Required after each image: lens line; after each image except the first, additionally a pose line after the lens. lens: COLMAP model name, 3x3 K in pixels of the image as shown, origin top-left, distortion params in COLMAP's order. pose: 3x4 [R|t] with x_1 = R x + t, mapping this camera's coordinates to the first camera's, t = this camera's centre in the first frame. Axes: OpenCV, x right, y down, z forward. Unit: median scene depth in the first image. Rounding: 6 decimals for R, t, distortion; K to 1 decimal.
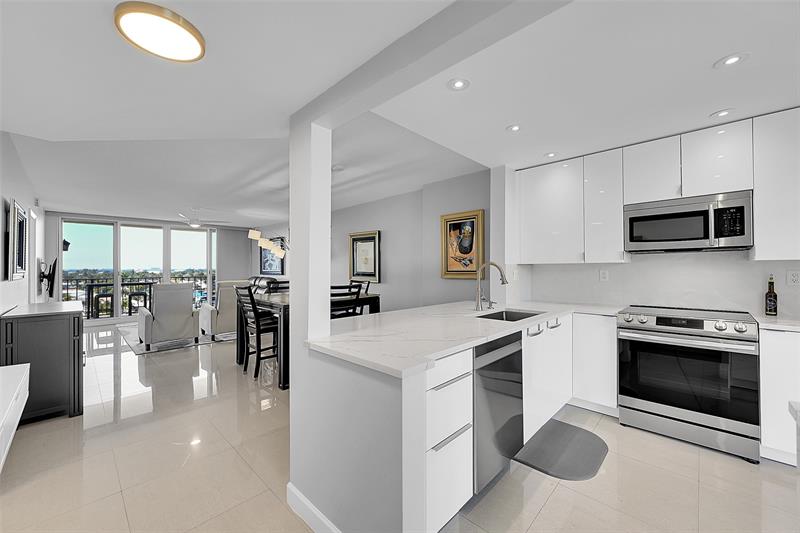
lens RADIAL K [[314.4, 0, 408.4], [0, 314.4, 262.0], [0, 0, 1]] dist [-0.000317, -0.000424]
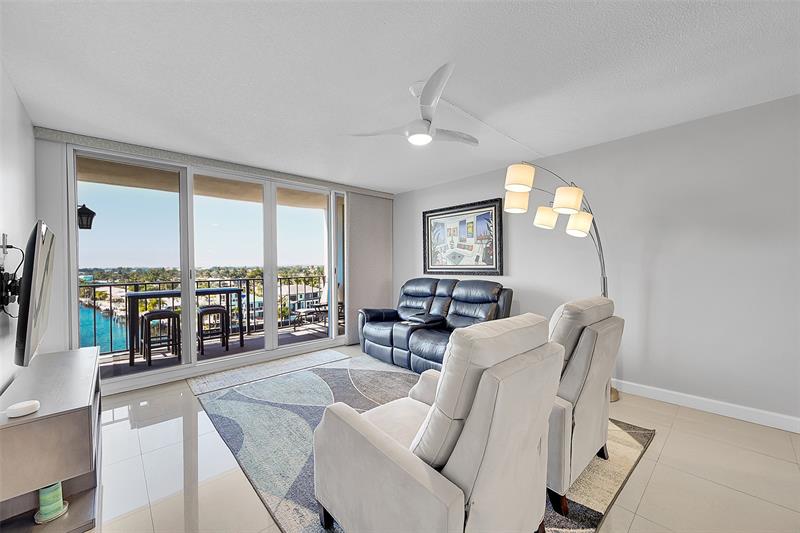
lens RADIAL K [[314.4, 0, 404.8], [0, 314.4, 264.1], [0, 0, 1]] dist [-0.000317, -0.000424]
pose [[0.997970, -0.008591, -0.063108, -0.488395], [0.009820, 0.999768, 0.019189, 0.008452], [0.062929, -0.019769, 0.997822, 0.465258]]
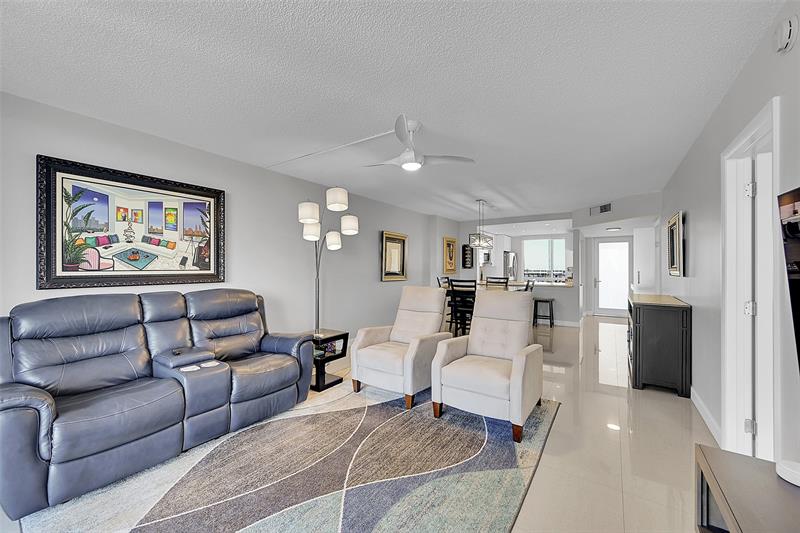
lens RADIAL K [[314.4, 0, 393.3], [0, 314.4, 265.2], [0, 0, 1]] dist [-0.000317, -0.000424]
pose [[-0.143739, 0.011581, 0.989548, -1.459218], [-0.018310, 0.999729, -0.014360, 0.031684], [-0.989446, -0.020183, -0.143488, 1.470890]]
